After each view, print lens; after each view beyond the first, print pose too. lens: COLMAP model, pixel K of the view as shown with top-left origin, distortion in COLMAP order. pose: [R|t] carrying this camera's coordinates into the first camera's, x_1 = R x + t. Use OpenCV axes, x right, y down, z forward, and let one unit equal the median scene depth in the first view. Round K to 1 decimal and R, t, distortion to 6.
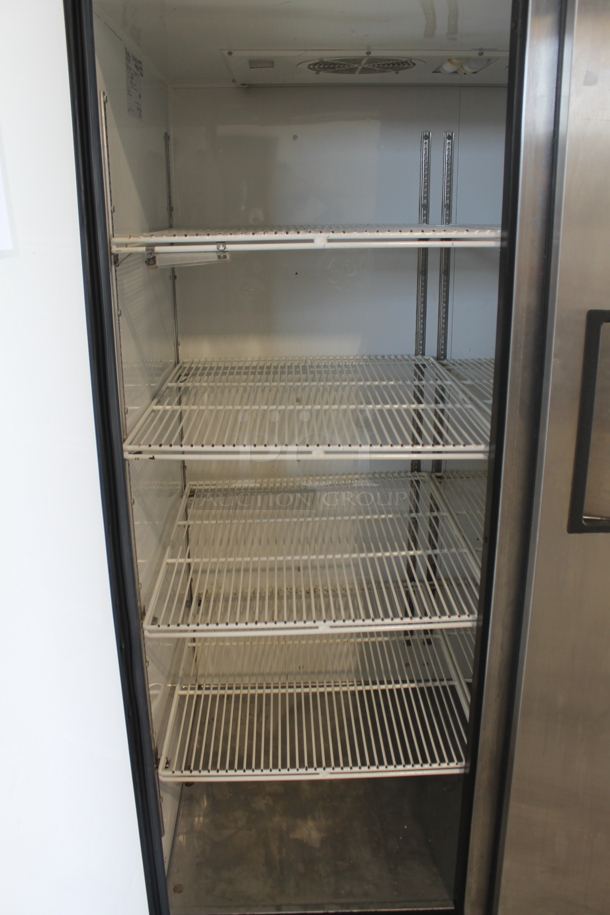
lens RADIAL K [[781.2, 0, 305.0], [0, 781.2, 457.5], [0, 0, 1]] dist [-0.165935, 0.148110]
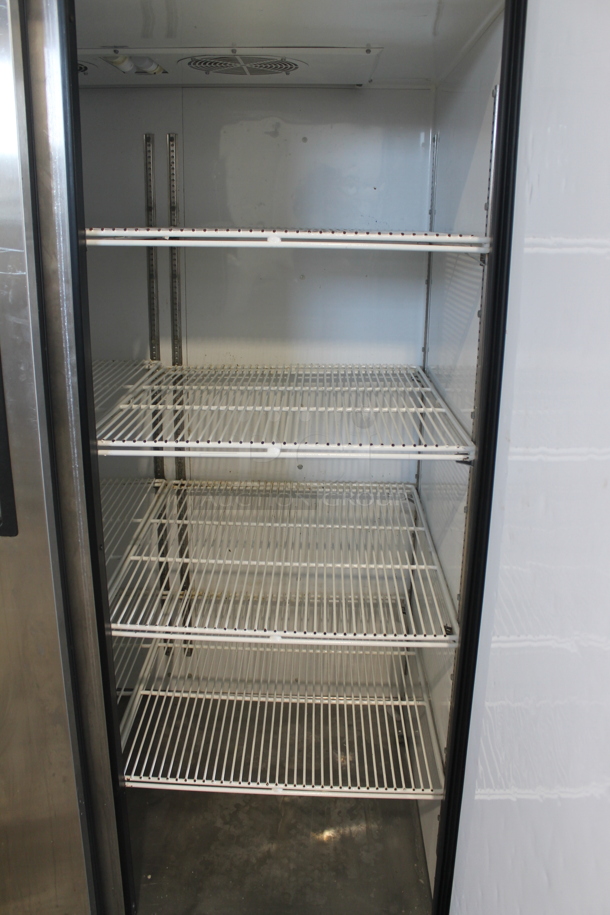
lens RADIAL K [[807.0, 0, 305.0], [0, 807.0, 416.1], [0, 0, 1]] dist [-0.255130, 0.358019]
pose [[0.995290, 0.054058, -0.080473, 0.104655], [-0.058524, 0.996813, -0.054211, -0.002831], [0.077286, 0.058665, 0.995282, 0.004228]]
